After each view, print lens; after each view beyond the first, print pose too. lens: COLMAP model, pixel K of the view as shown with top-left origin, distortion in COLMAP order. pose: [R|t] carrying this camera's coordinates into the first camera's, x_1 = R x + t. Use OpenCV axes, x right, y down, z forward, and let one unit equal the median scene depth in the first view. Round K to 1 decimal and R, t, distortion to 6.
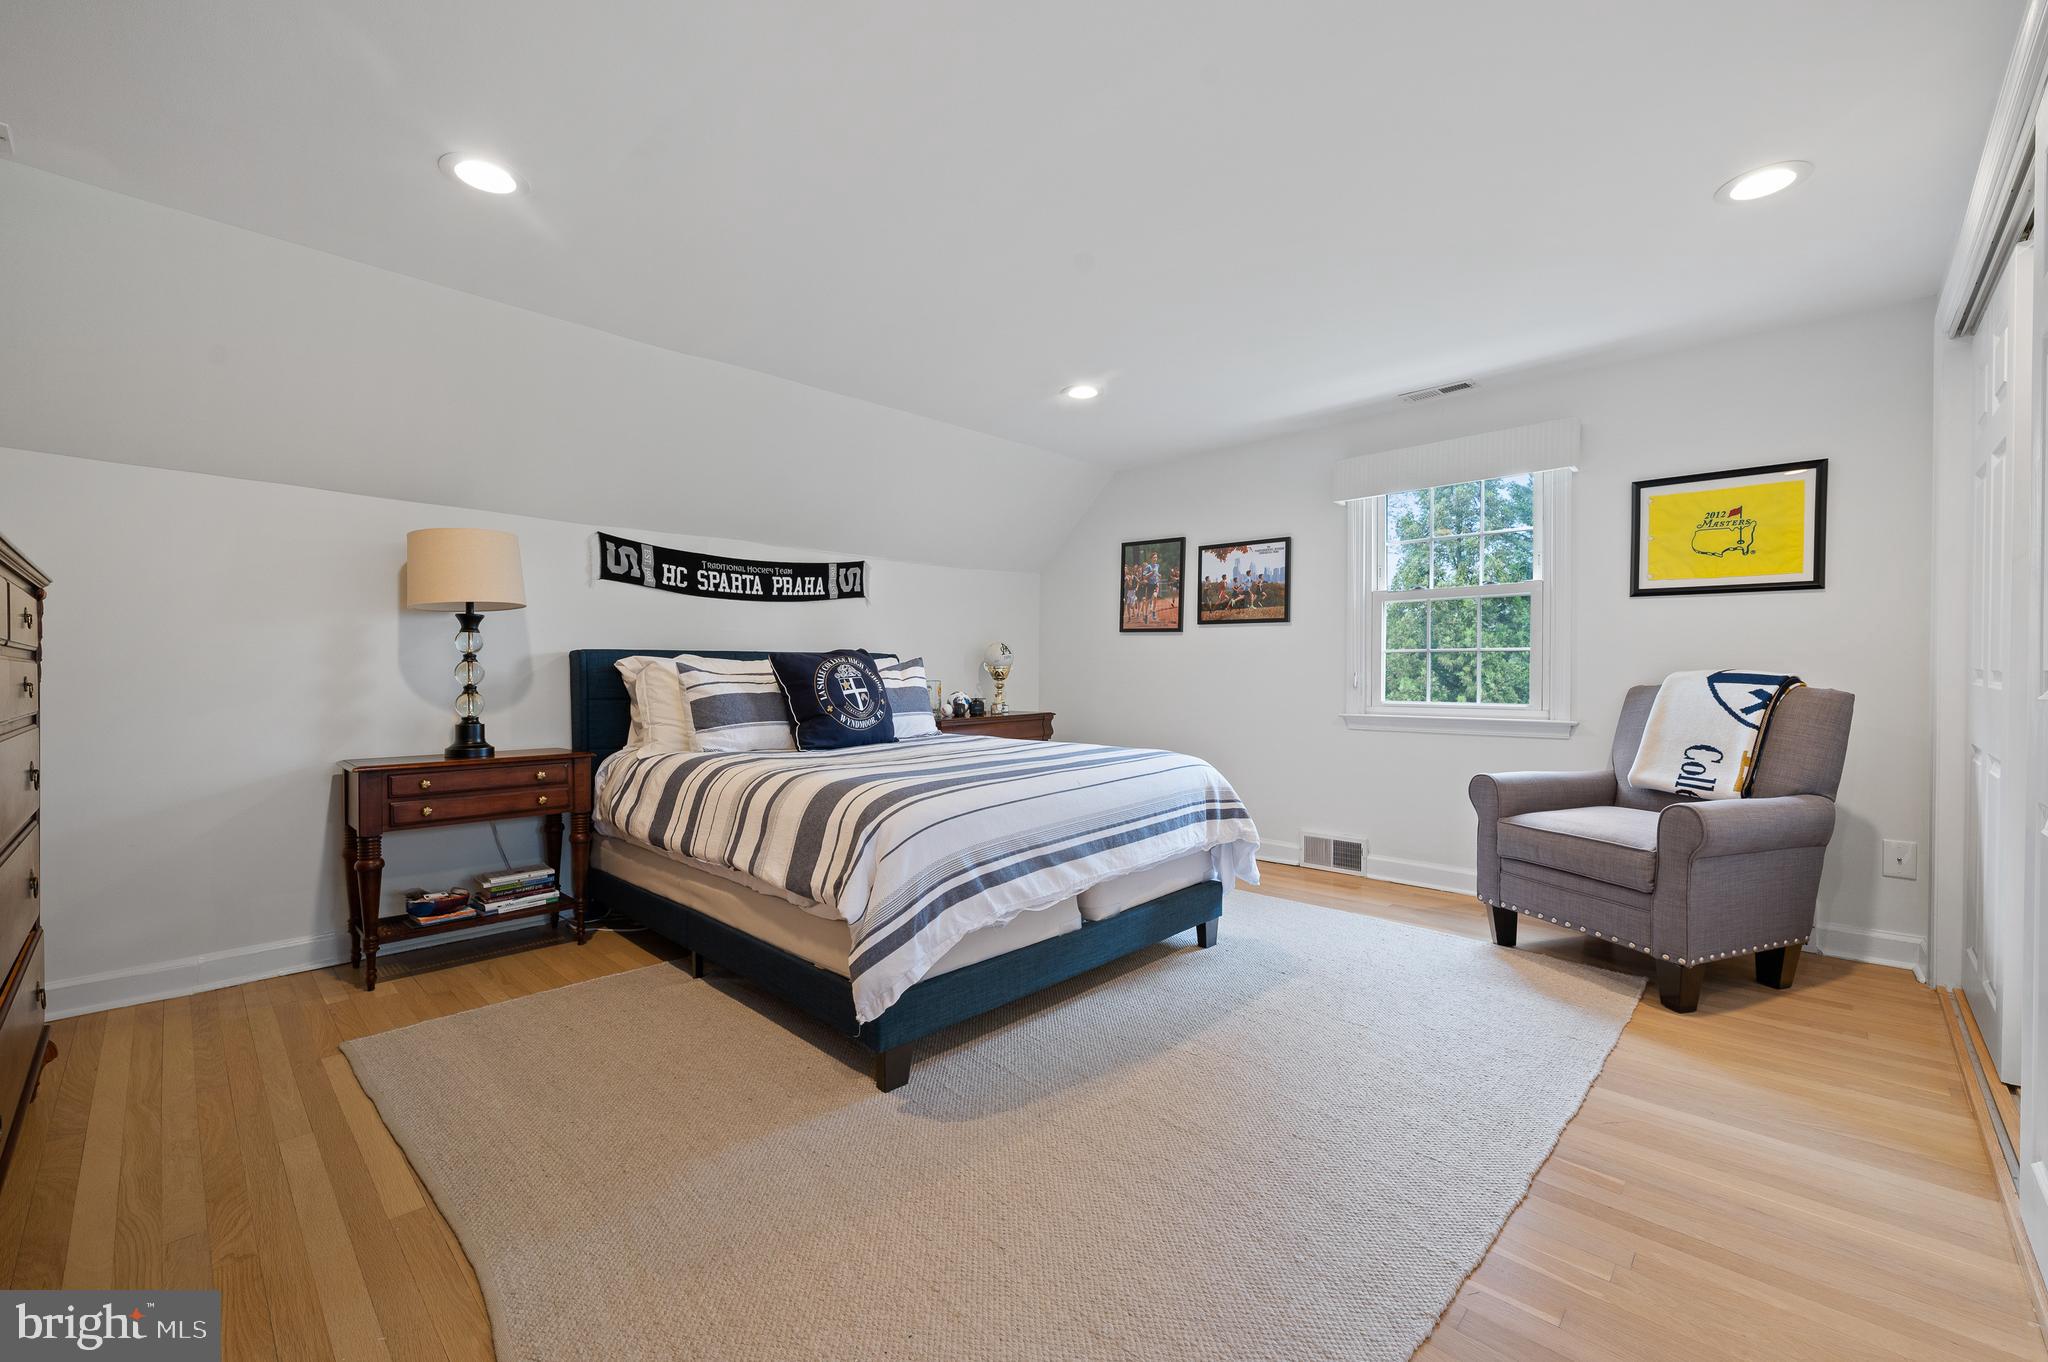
lens RADIAL K [[838.3, 0, 1020.6], [0, 838.3, 681.0], [0, 0, 1]] dist [-0.001251, 0.000141]
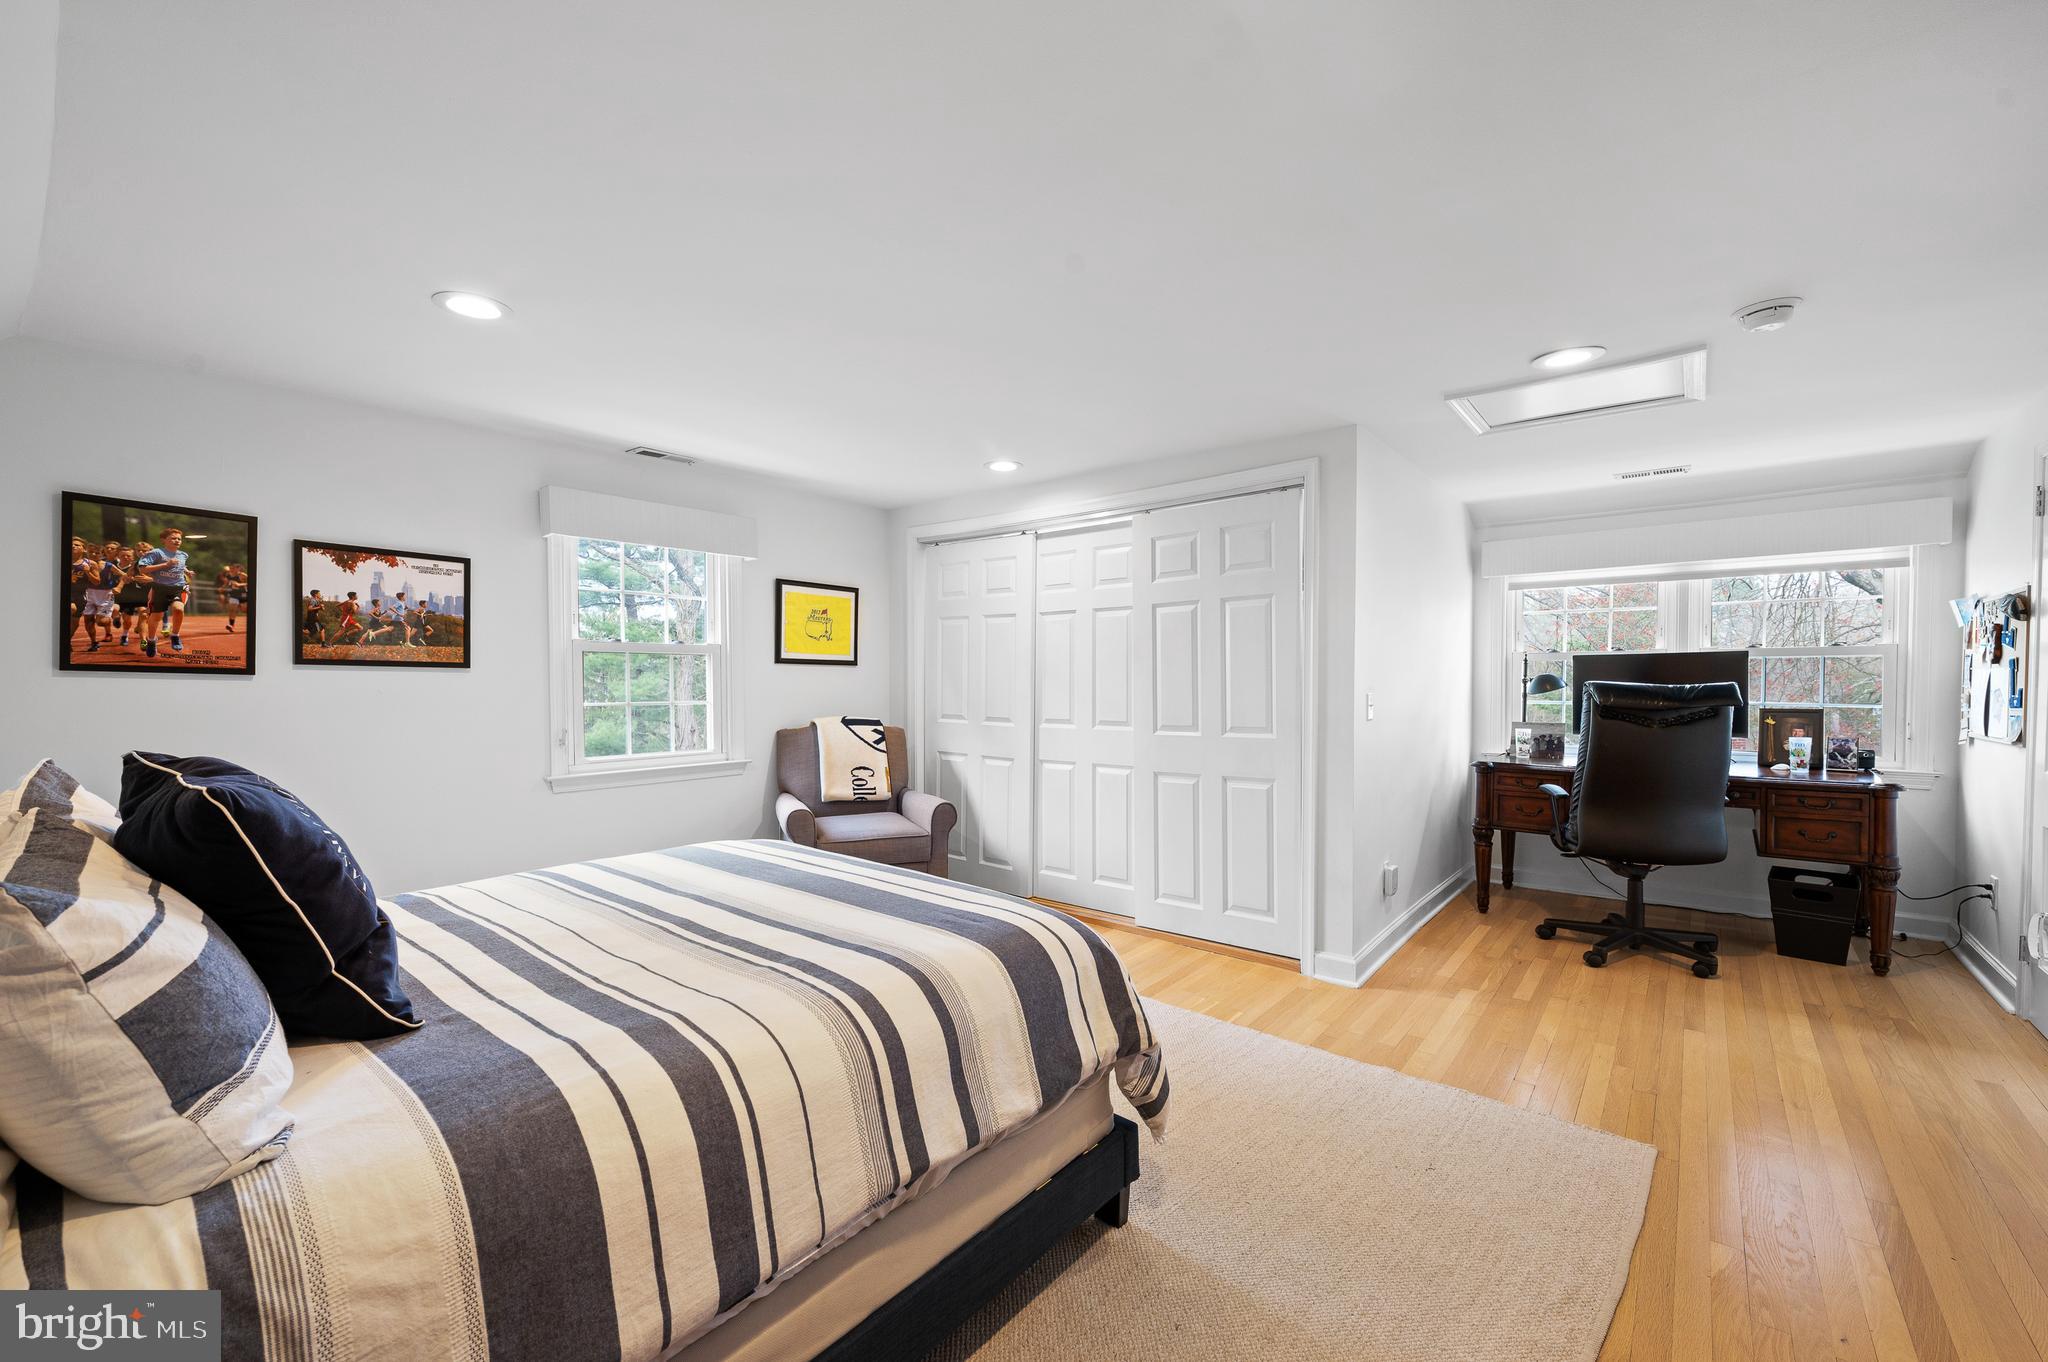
lens RADIAL K [[838.3, 0, 1019.2], [0, 838.3, 684.7], [0, 0, 1]] dist [-0.001251, 0.000141]
pose [[-0.081208, 0.003640, 0.996691, -0.468941], [0.021035, 0.999777, -0.001937, -0.040613], [-0.996475, 0.020808, -0.081266, 0.527461]]
